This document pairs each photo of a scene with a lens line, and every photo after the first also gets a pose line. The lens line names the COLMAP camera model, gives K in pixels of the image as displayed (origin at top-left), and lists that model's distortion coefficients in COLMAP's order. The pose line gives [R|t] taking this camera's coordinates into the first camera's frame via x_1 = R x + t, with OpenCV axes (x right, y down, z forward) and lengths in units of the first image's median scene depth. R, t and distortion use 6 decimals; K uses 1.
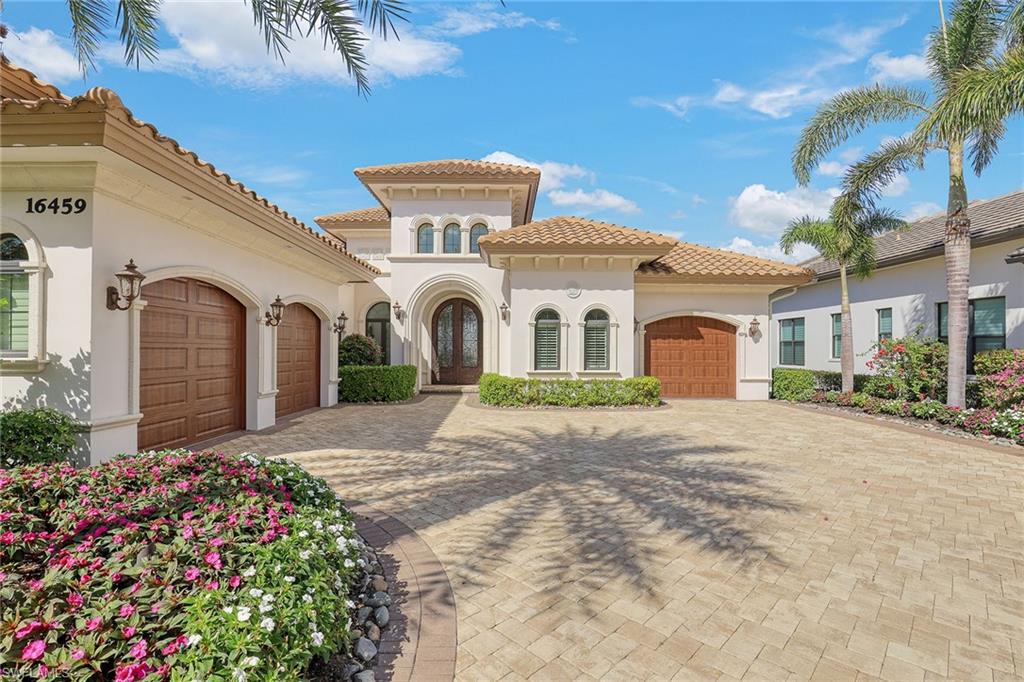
lens RADIAL K [[480.6, 0, 505.0], [0, 480.6, 348.9], [0, 0, 1]] dist [-0.029298, 0.000662]
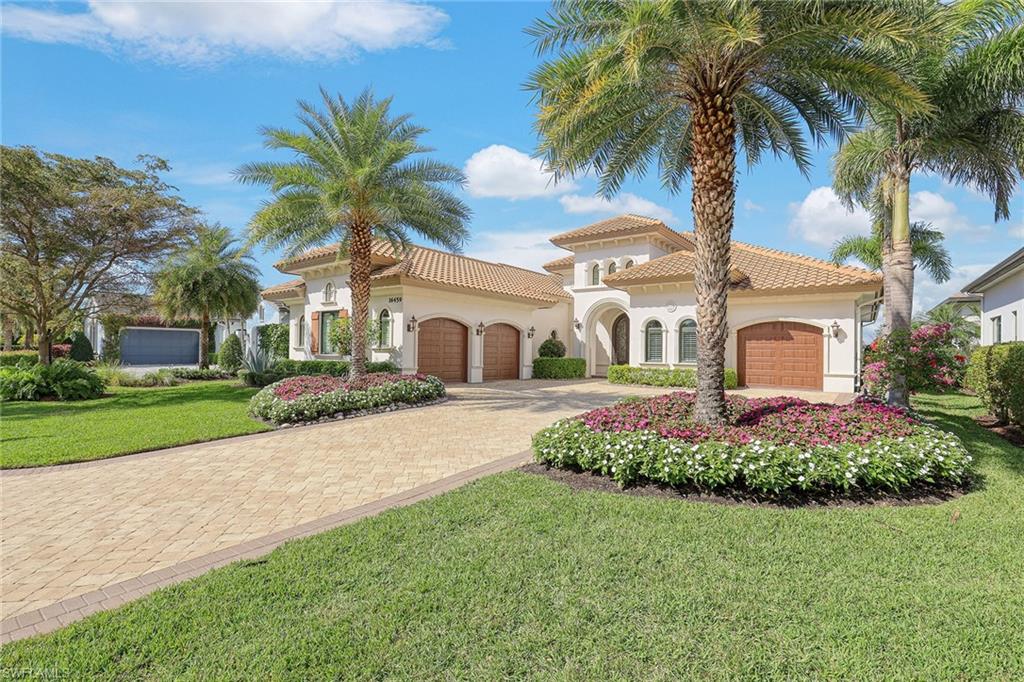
lens RADIAL K [[475.5, 0, 504.9], [0, 475.5, 347.7], [0, 0, 1]] dist [-0.033445, 0.006616]
pose [[0.795257, 0.001605, -0.606270, 0.603364], [-0.008348, 0.999931, -0.008303, 0.016316], [0.606214, 0.011664, 0.795216, -0.423656]]
